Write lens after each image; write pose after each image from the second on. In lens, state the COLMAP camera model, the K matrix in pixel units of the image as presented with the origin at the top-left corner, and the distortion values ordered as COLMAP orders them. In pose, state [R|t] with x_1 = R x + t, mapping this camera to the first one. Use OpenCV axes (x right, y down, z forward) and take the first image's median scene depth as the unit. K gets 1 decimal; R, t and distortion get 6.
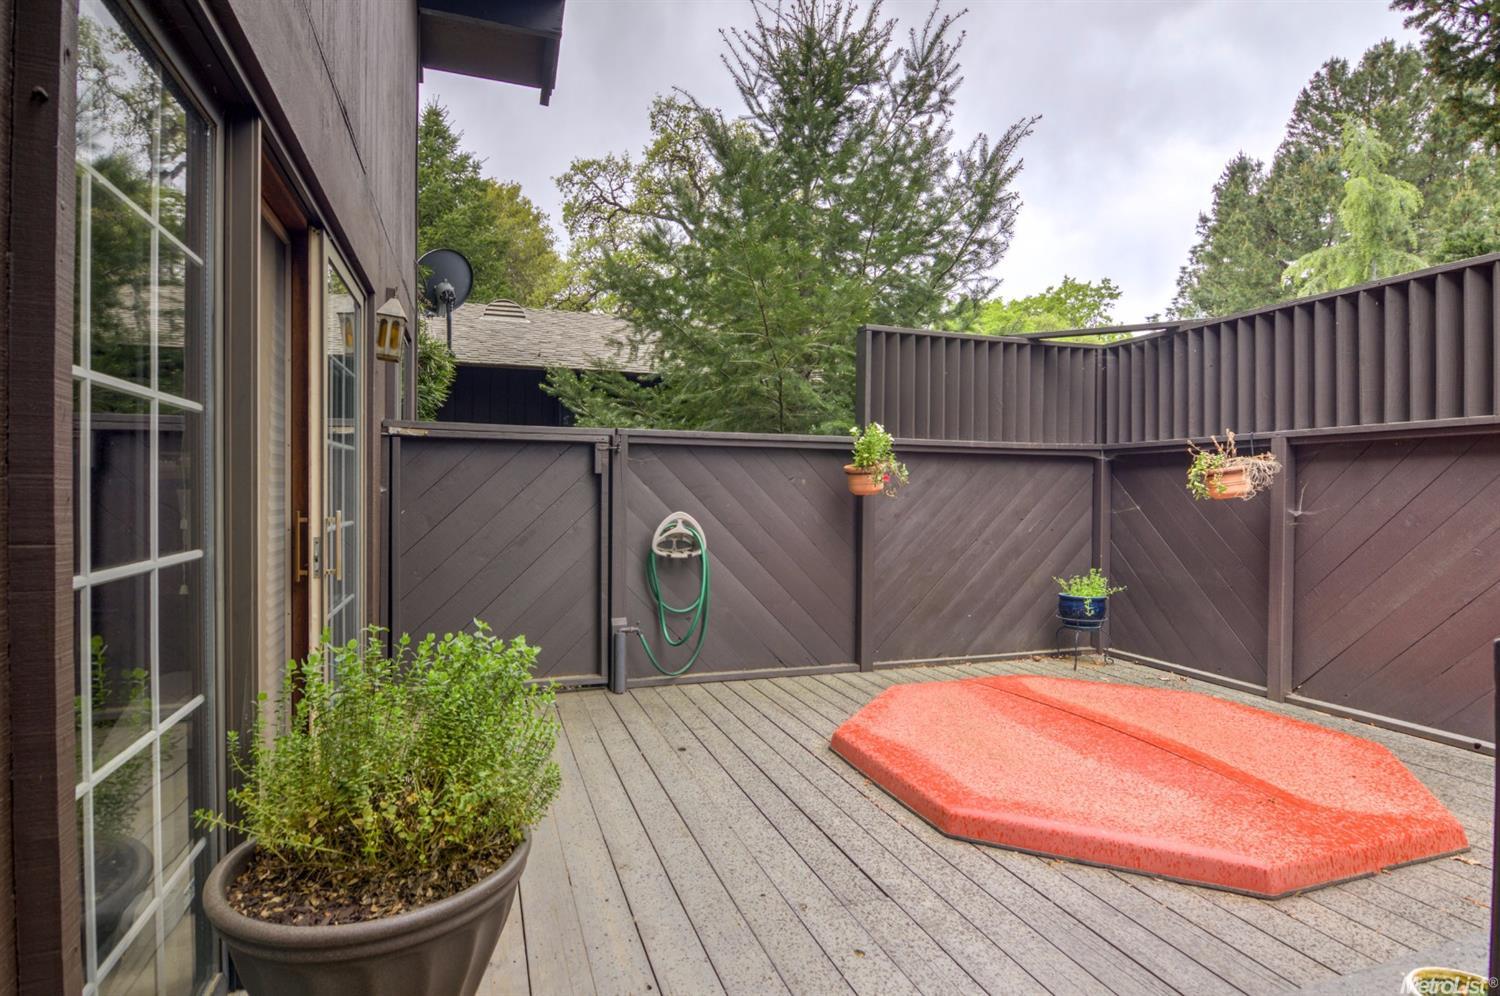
lens RADIAL K [[776.6, 0, 748.0], [0, 776.6, 493.9], [0, 0, 1]] dist [-0.000612, -0.000175]
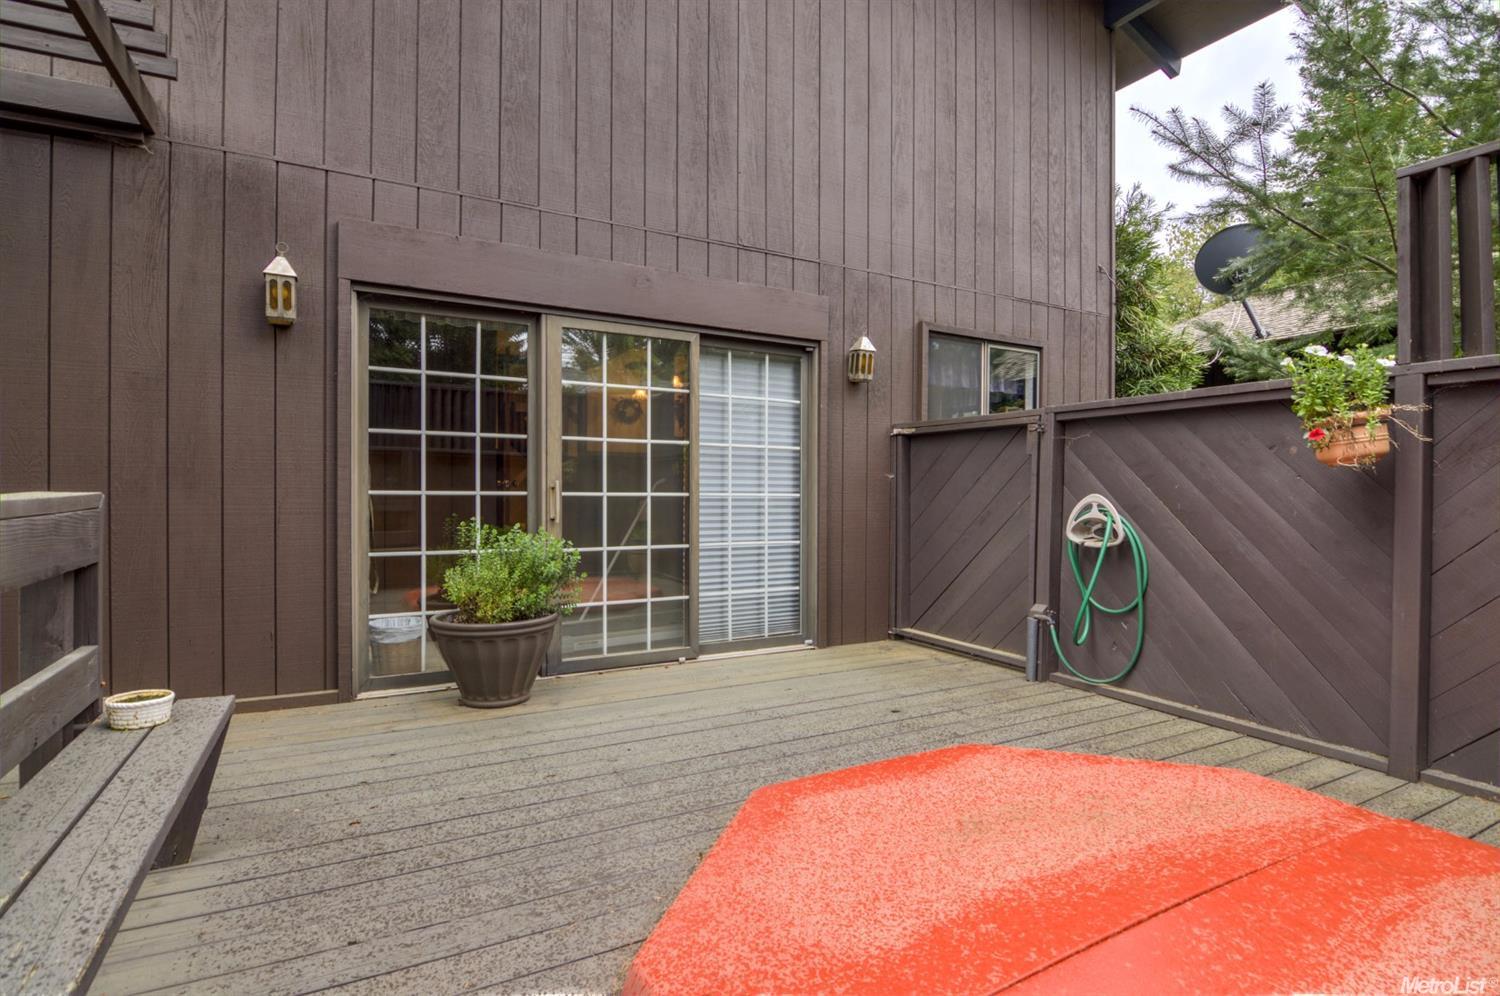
lens RADIAL K [[735.1, 0, 748.0], [0, 735.1, 494.7], [0, 0, 1]] dist [-0.002041, -0.000208]
pose [[0.162510, -0.002969, -0.986702, 0.744336], [-0.008176, 0.999957, -0.004356, 0.034509], [0.986673, 0.008776, 0.162479, 0.545423]]
